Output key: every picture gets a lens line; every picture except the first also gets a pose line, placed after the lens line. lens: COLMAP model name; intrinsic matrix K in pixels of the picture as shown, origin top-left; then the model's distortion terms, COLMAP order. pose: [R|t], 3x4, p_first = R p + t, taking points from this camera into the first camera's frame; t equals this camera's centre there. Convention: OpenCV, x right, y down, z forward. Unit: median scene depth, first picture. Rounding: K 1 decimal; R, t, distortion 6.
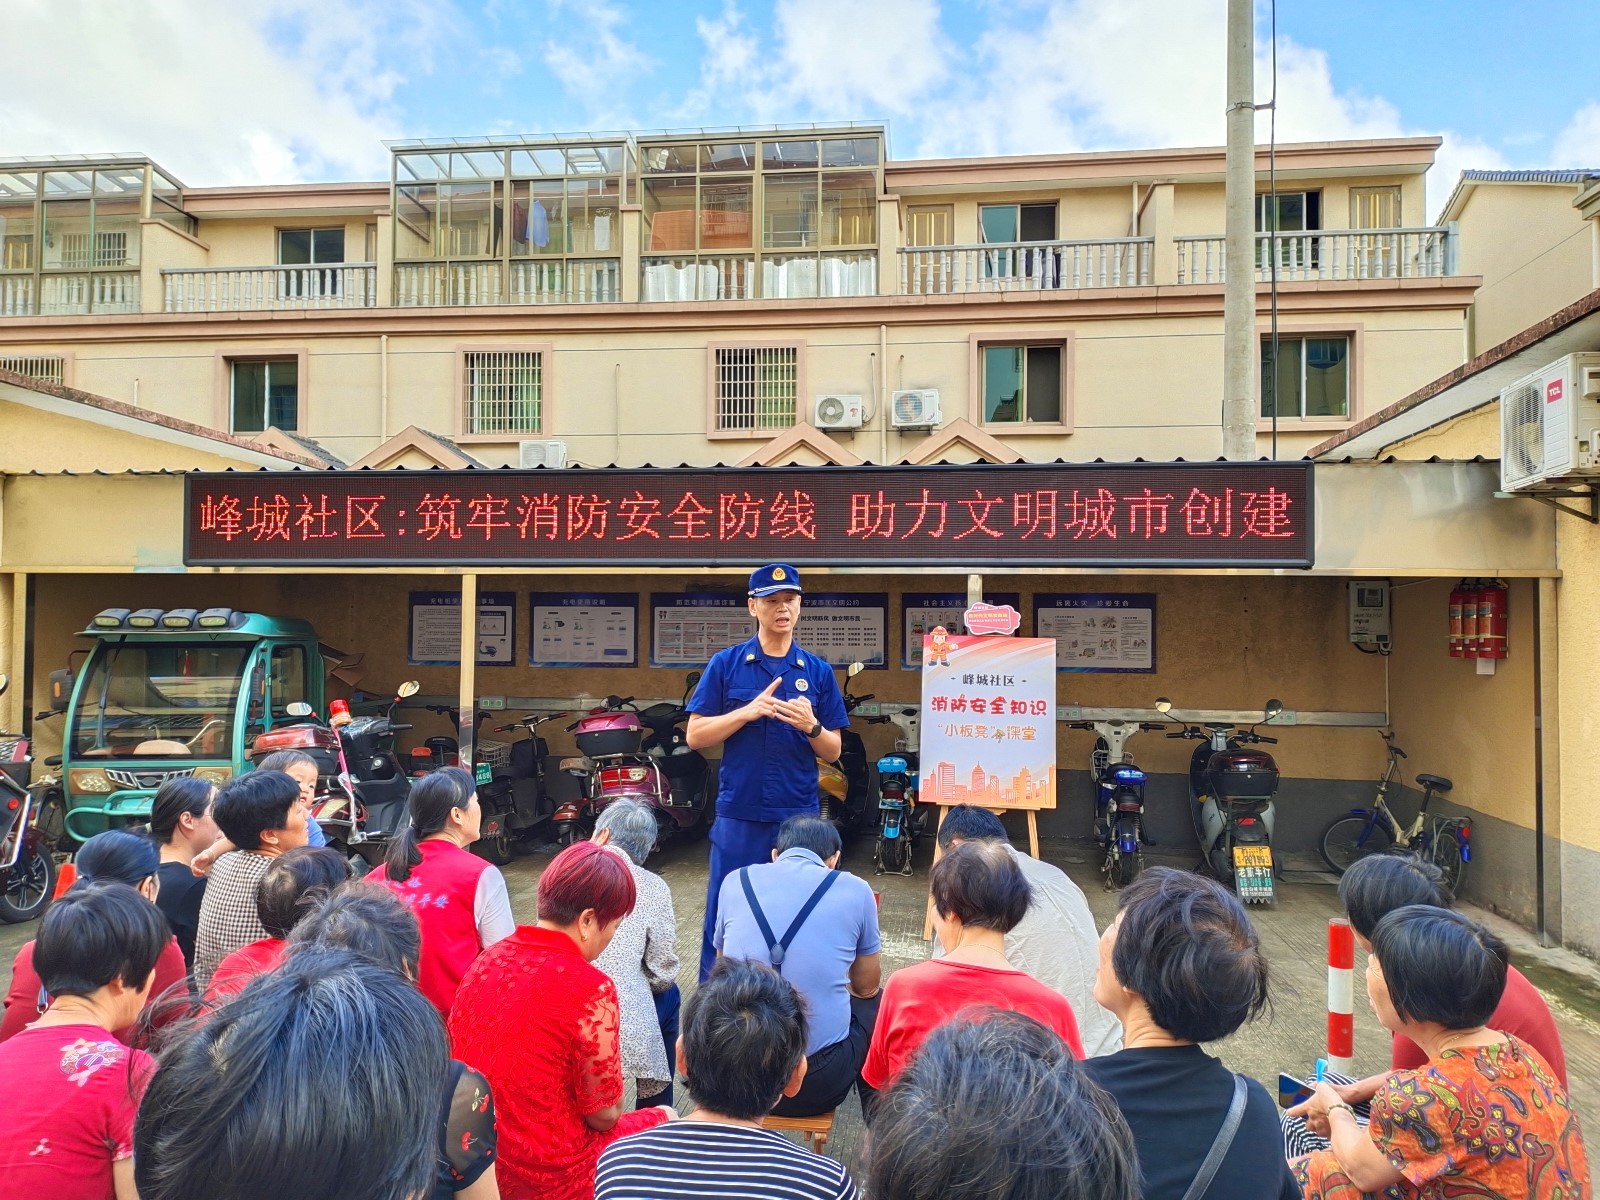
lens RADIAL K [[1158.5, 0, 798.7], [0, 1158.5, 598.7], [0, 0, 1]] dist [0.008268, 0.000462]
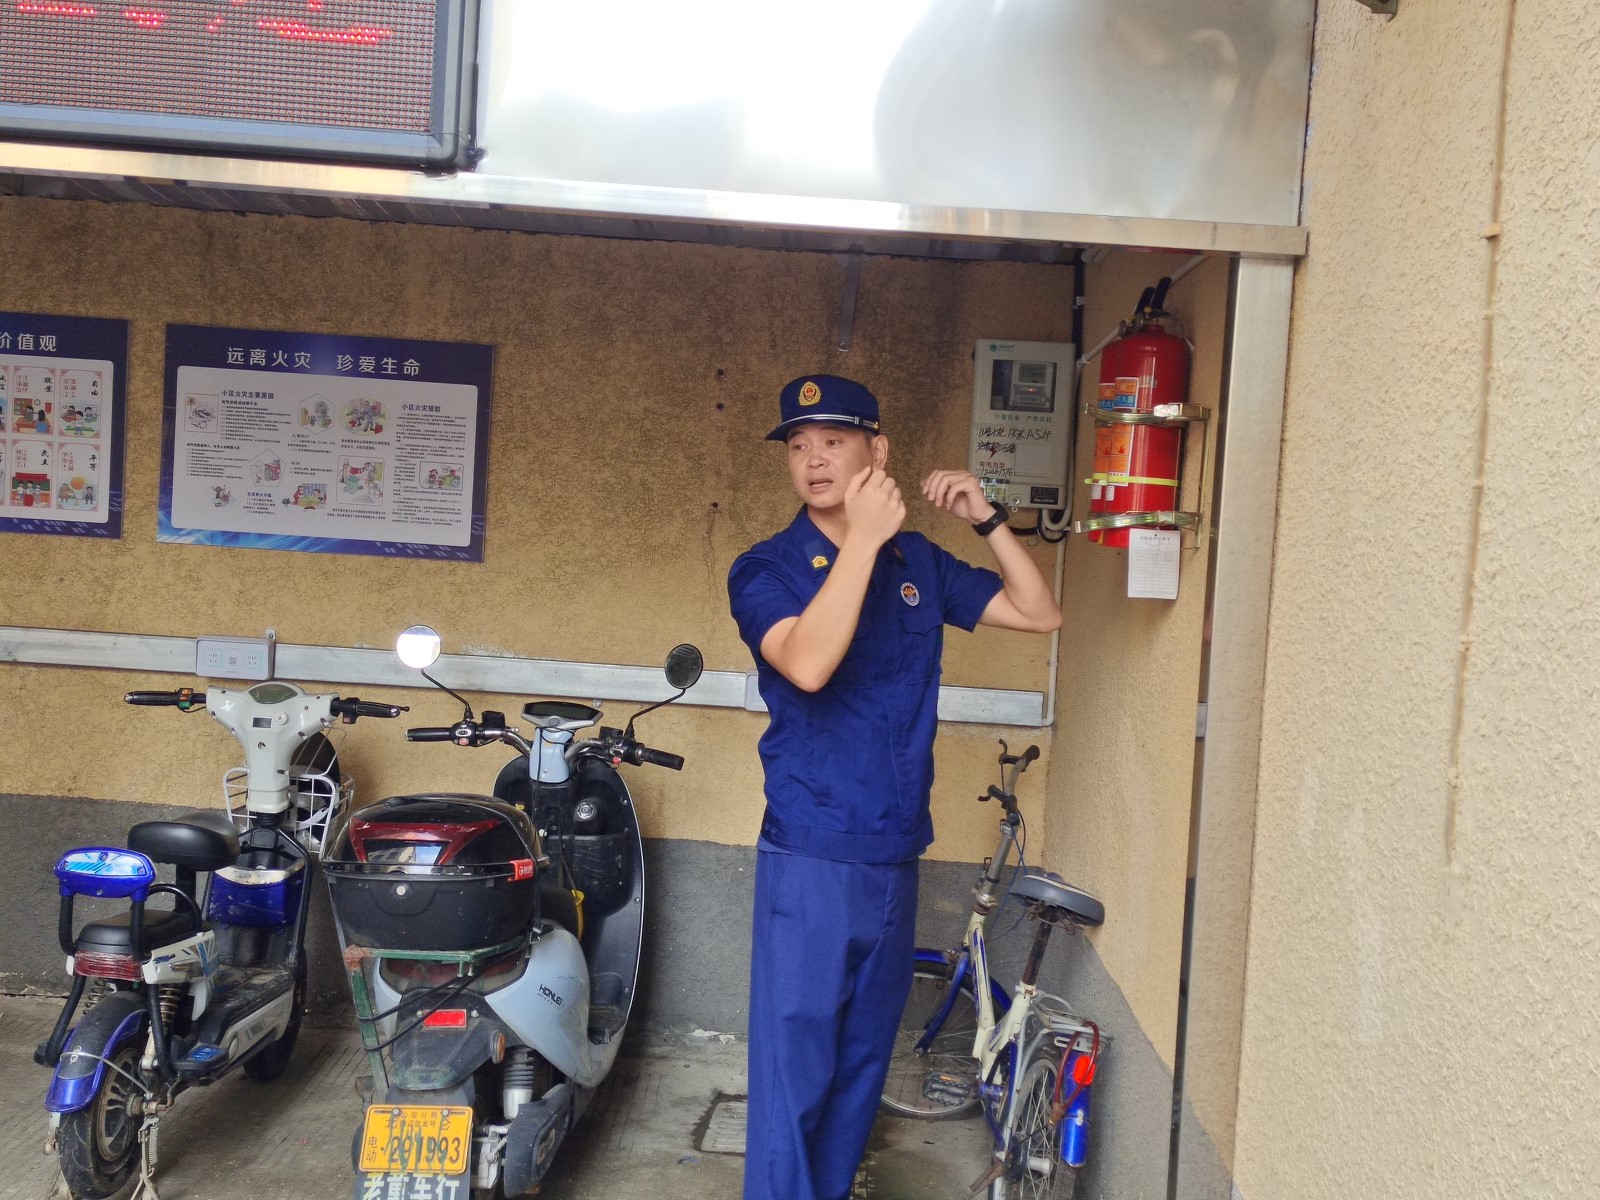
lens RADIAL K [[1947.6, 0, 802.2], [0, 1947.6, 604.9], [0, 0, 1]] dist [0.090742, 0.000000]
pose [[0.988256, 0.047705, 0.145169, 0.319033], [-0.059100, 0.995414, 0.075221, 0.025102], [-0.140915, -0.082917, 0.986543, 0.367958]]
